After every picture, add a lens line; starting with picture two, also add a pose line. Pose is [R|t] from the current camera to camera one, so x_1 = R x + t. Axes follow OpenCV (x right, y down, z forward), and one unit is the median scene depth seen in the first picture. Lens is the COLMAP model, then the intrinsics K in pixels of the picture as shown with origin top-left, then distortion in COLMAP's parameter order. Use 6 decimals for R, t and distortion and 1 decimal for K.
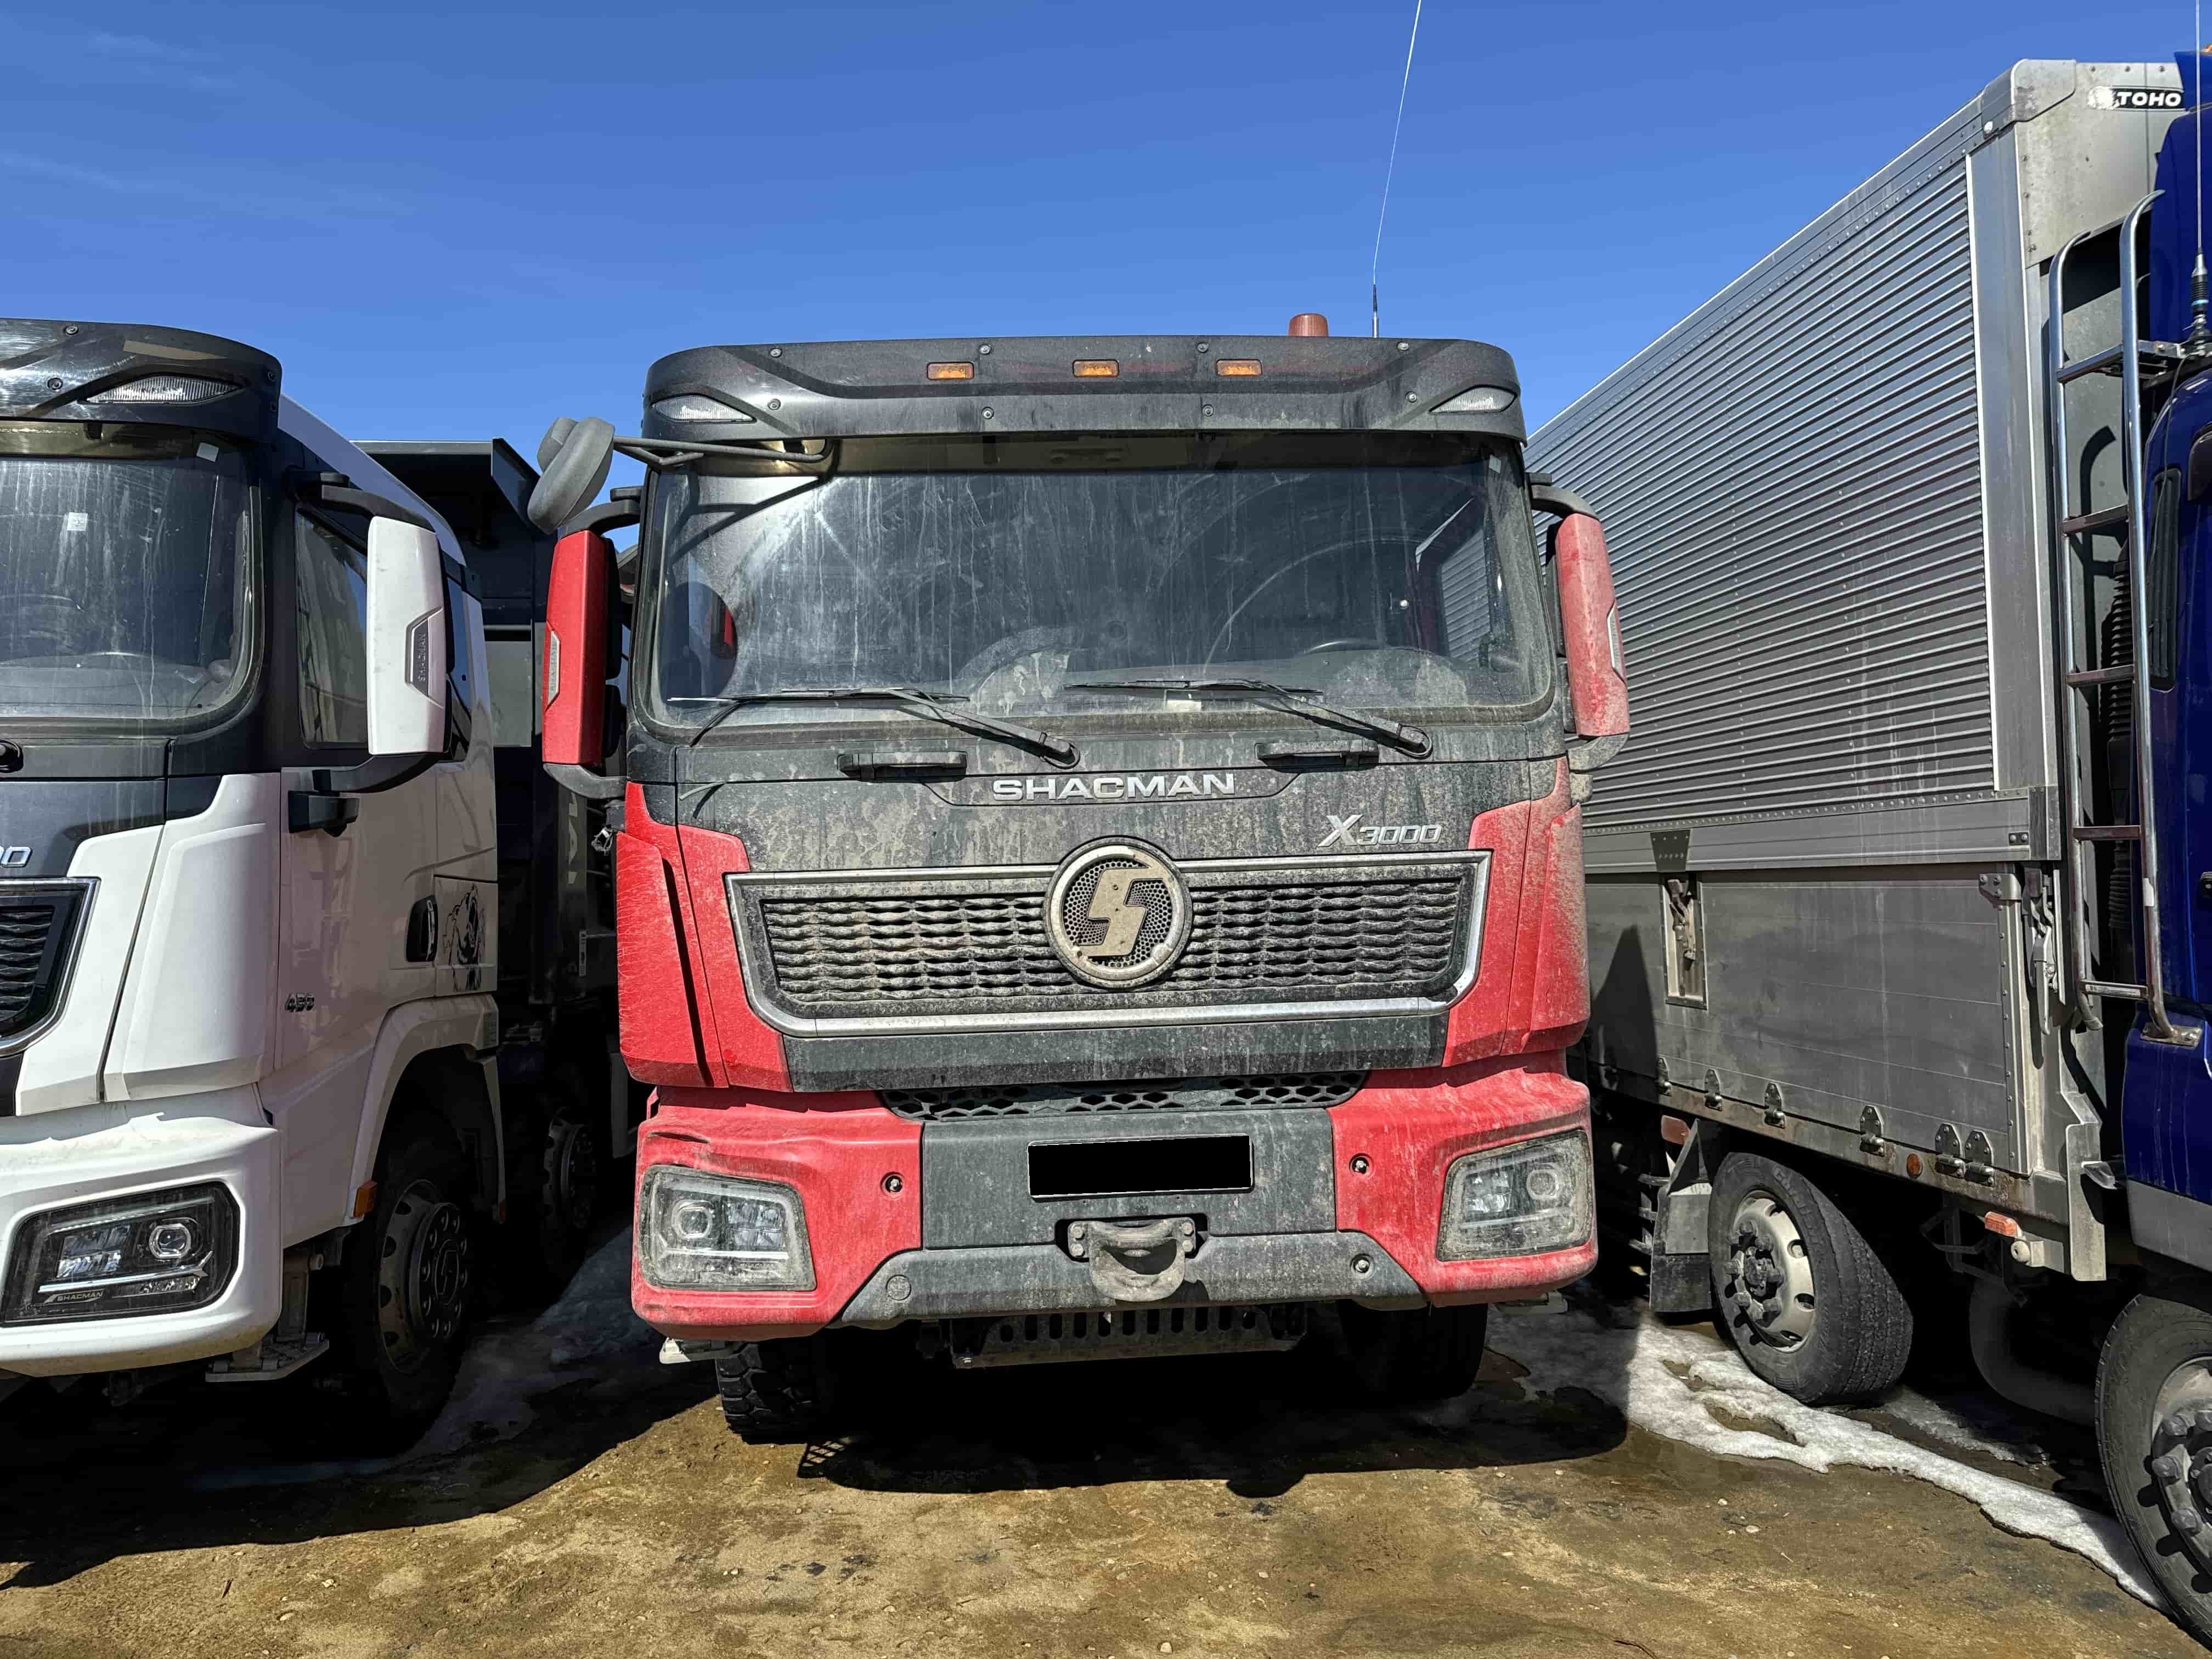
lens RADIAL K [[1445.5, 0, 1030.3], [0, 1445.5, 830.1], [0, 0, 1]] dist [0.065508, -0.065004]
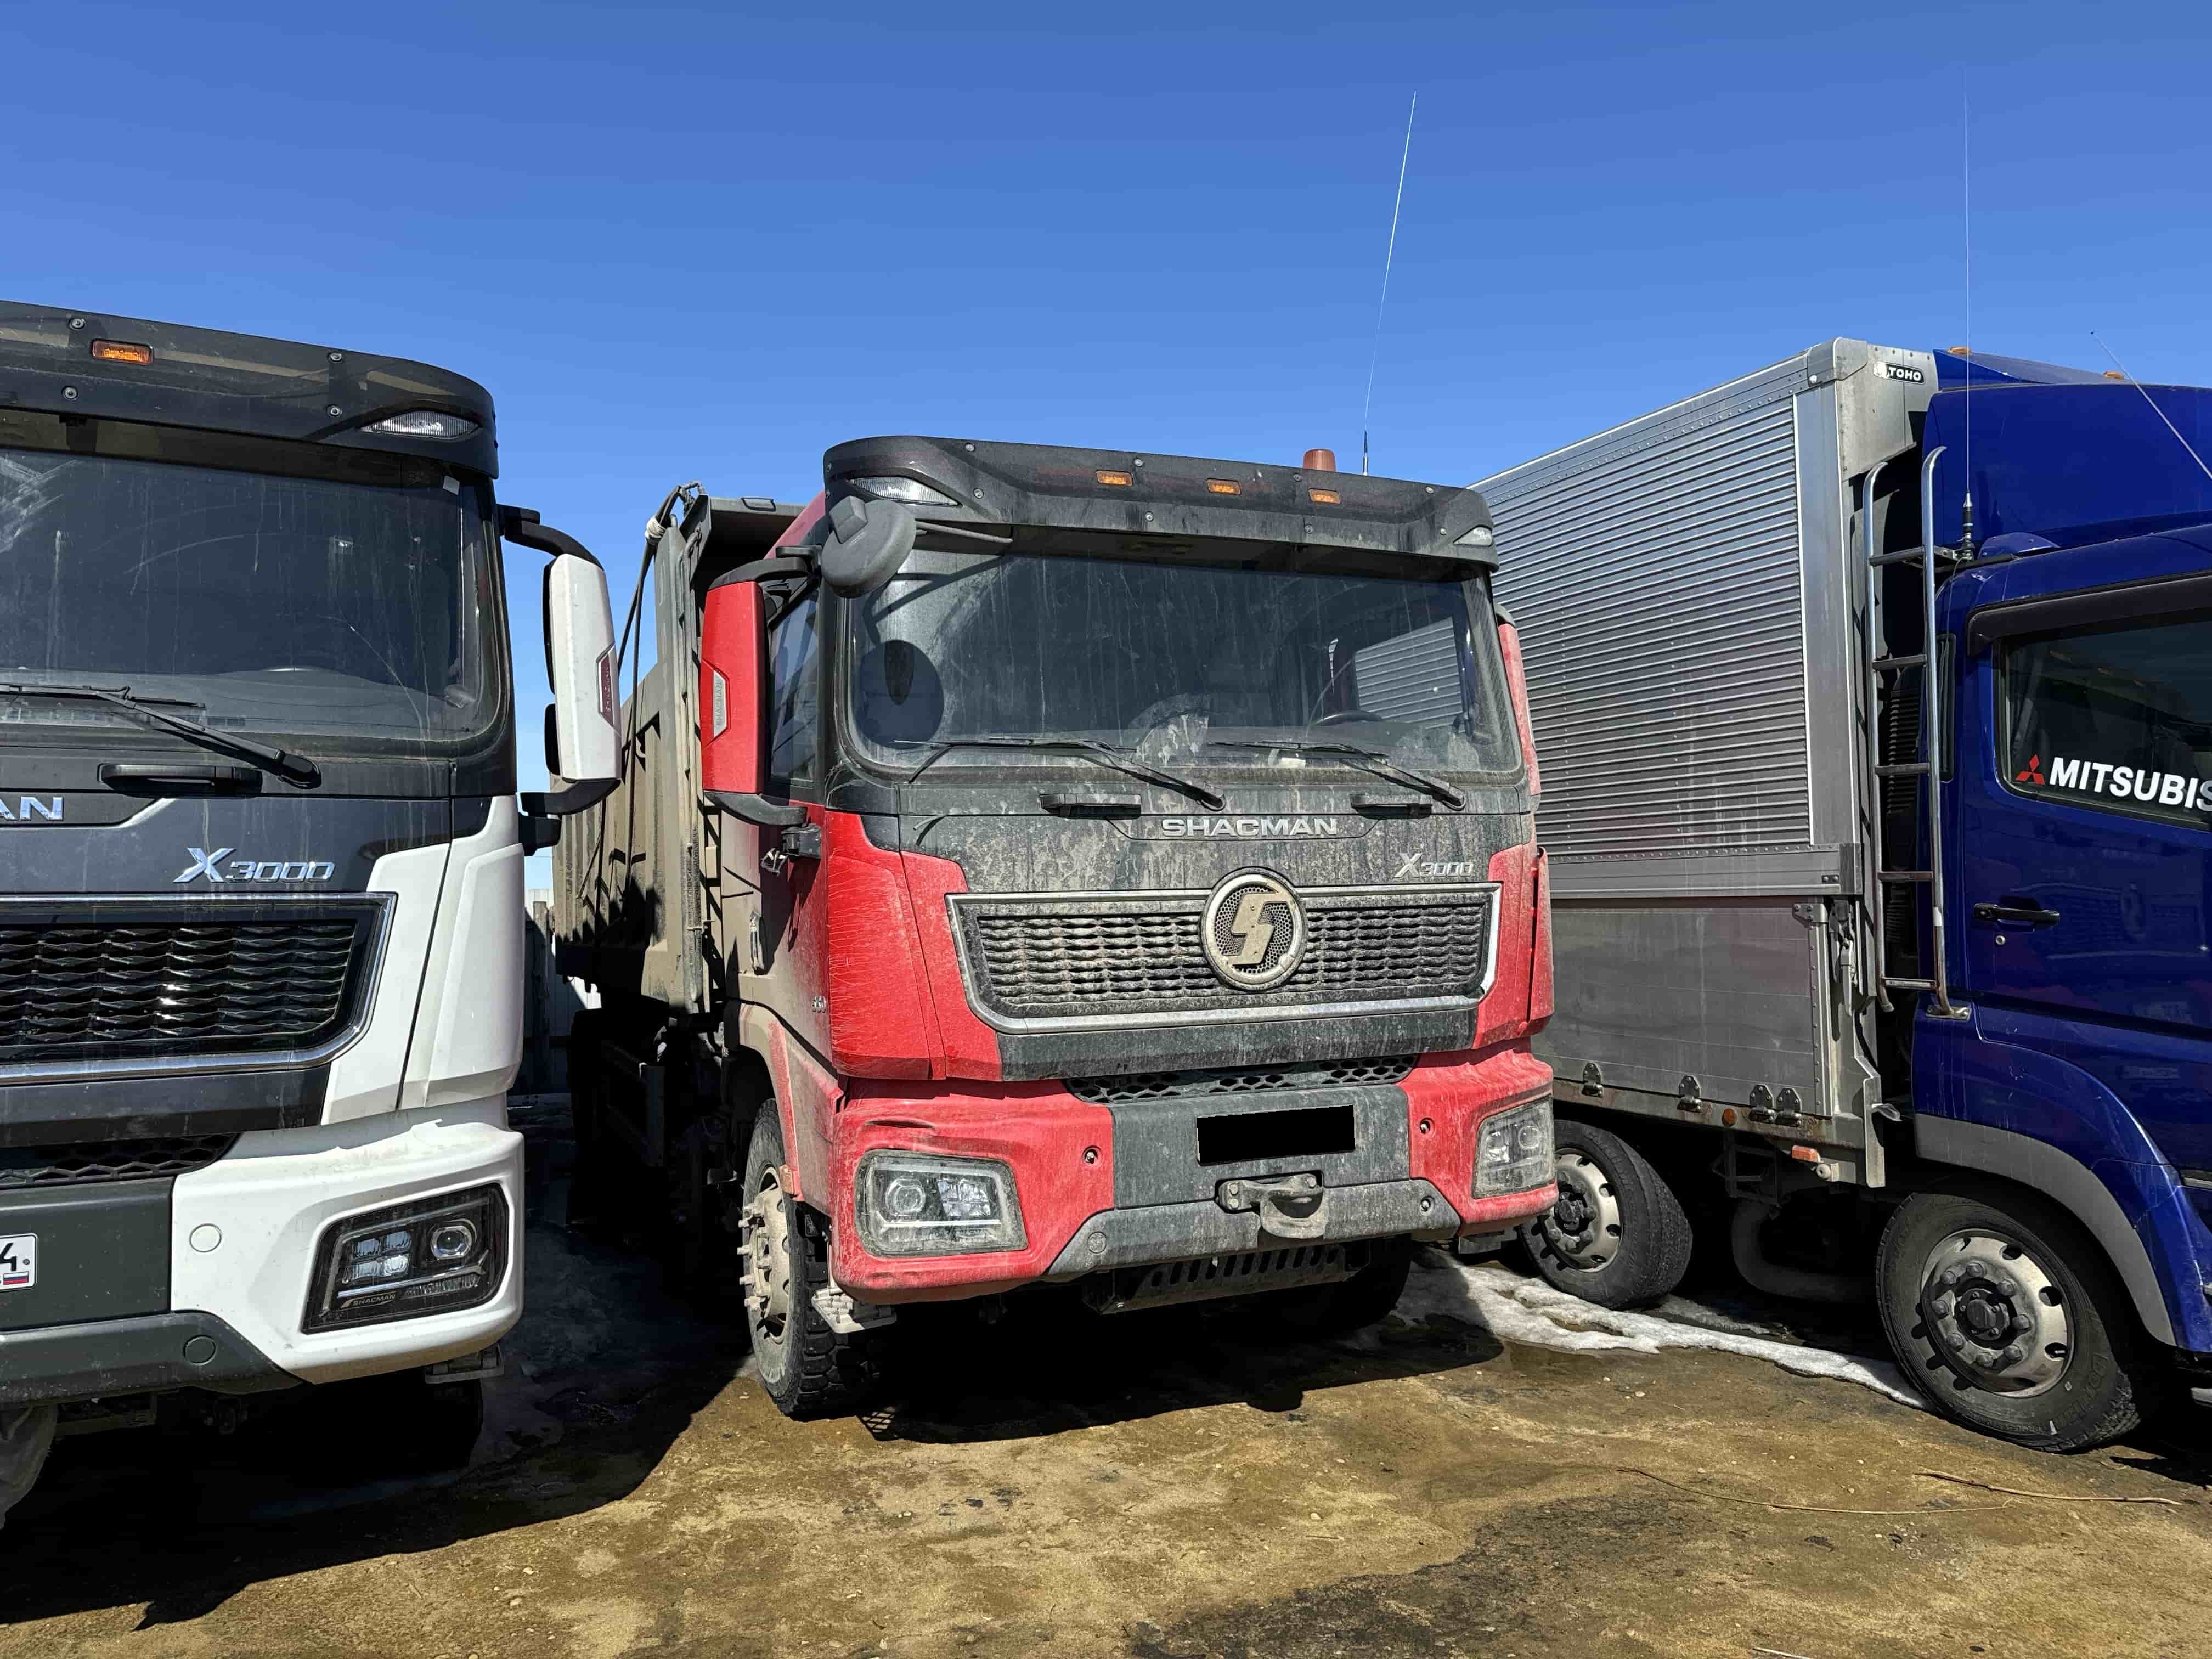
lens RADIAL K [[1457.9, 0, 1003.1], [0, 1457.9, 826.2], [0, 0, 1]] dist [0.118192, -0.164868]
pose [[0.951292, 0.024136, 0.307346, -0.526343], [-0.018555, 0.999606, -0.021068, -0.000333], [-0.307733, 0.014339, 0.951365, -0.125033]]
